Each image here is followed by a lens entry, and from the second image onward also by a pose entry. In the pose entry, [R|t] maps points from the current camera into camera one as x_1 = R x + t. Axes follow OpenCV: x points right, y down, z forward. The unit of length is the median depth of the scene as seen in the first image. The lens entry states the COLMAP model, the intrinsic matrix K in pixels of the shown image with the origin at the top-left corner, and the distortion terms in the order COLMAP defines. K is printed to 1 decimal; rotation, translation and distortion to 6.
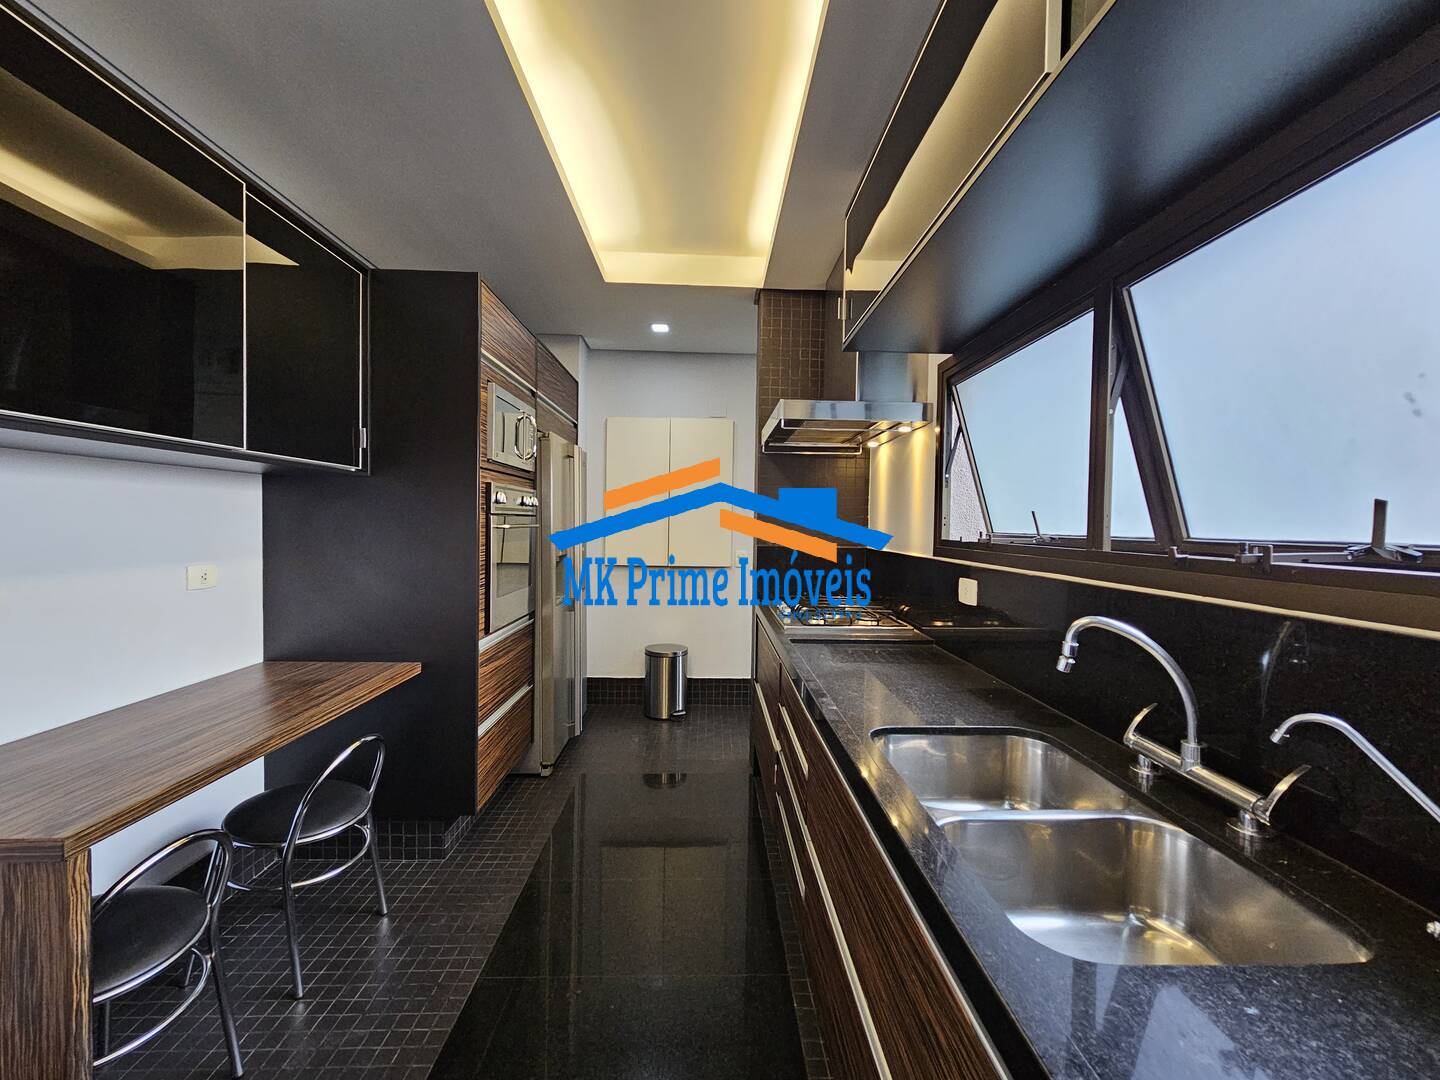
lens RADIAL K [[588.7, 0, 722.9], [0, 588.7, 538.1], [0, 0, 1]] dist [-0.003245, 0.001572]
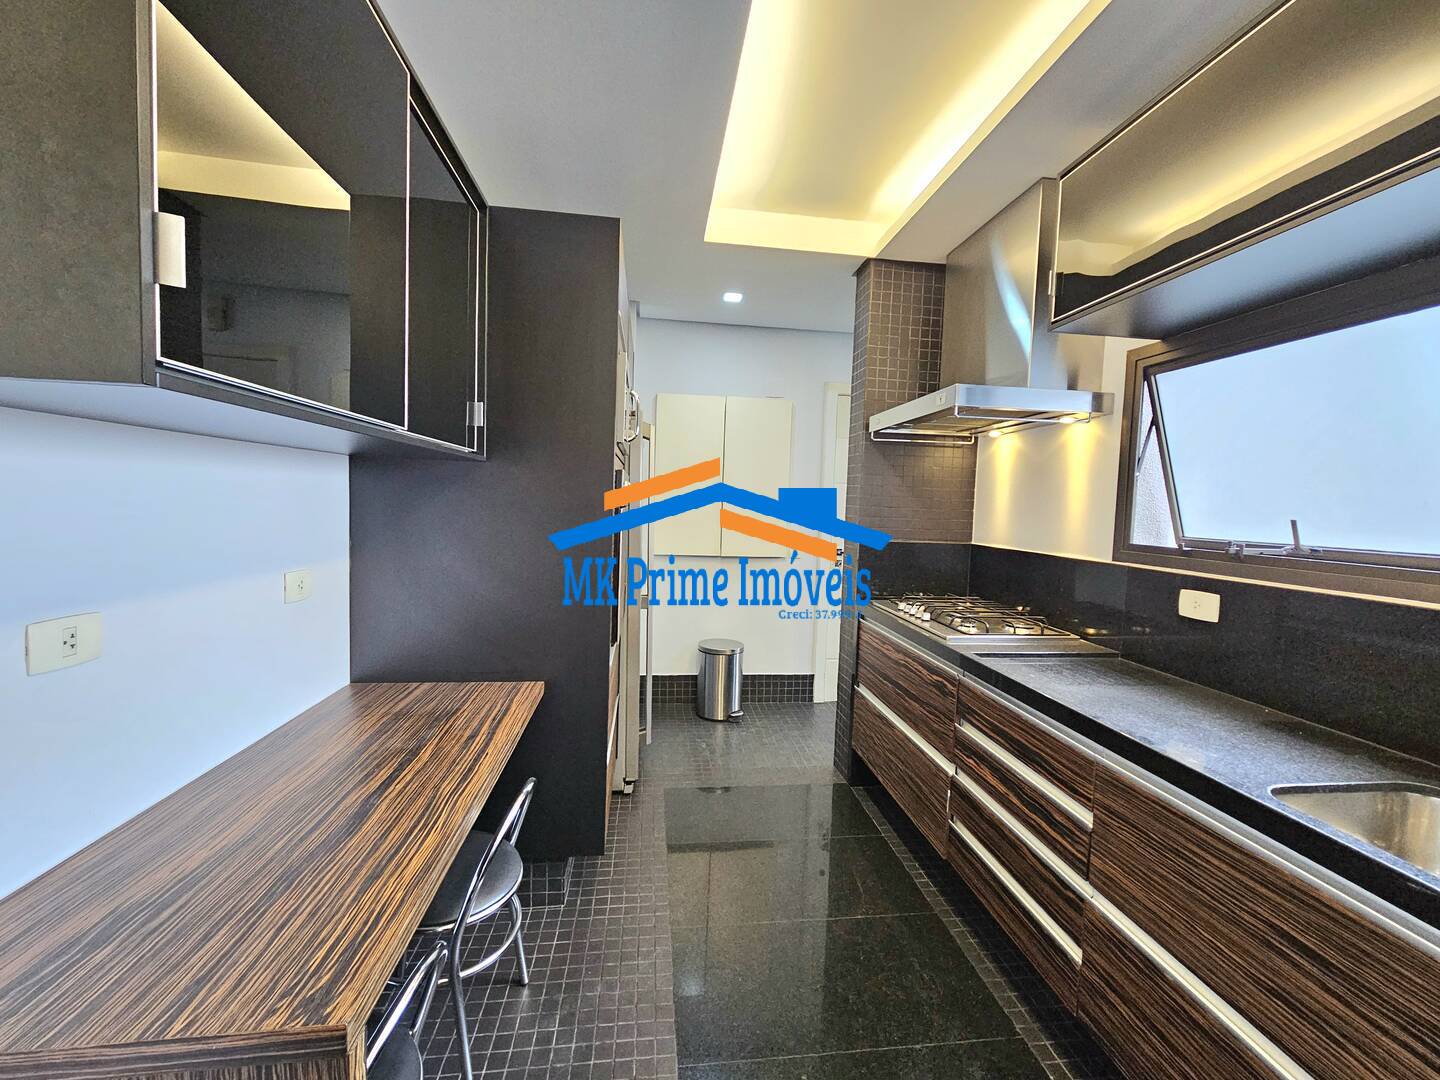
lens RADIAL K [[588.7, 0, 720.8], [0, 588.7, 535.2], [0, 0, 1]] dist [-0.003245, 0.001572]
pose [[0.996197, 0.011766, 0.086333, -0.244378], [-0.014572, 0.999383, 0.031949, -0.022424], [-0.085904, -0.033086, 0.995754, 0.102068]]
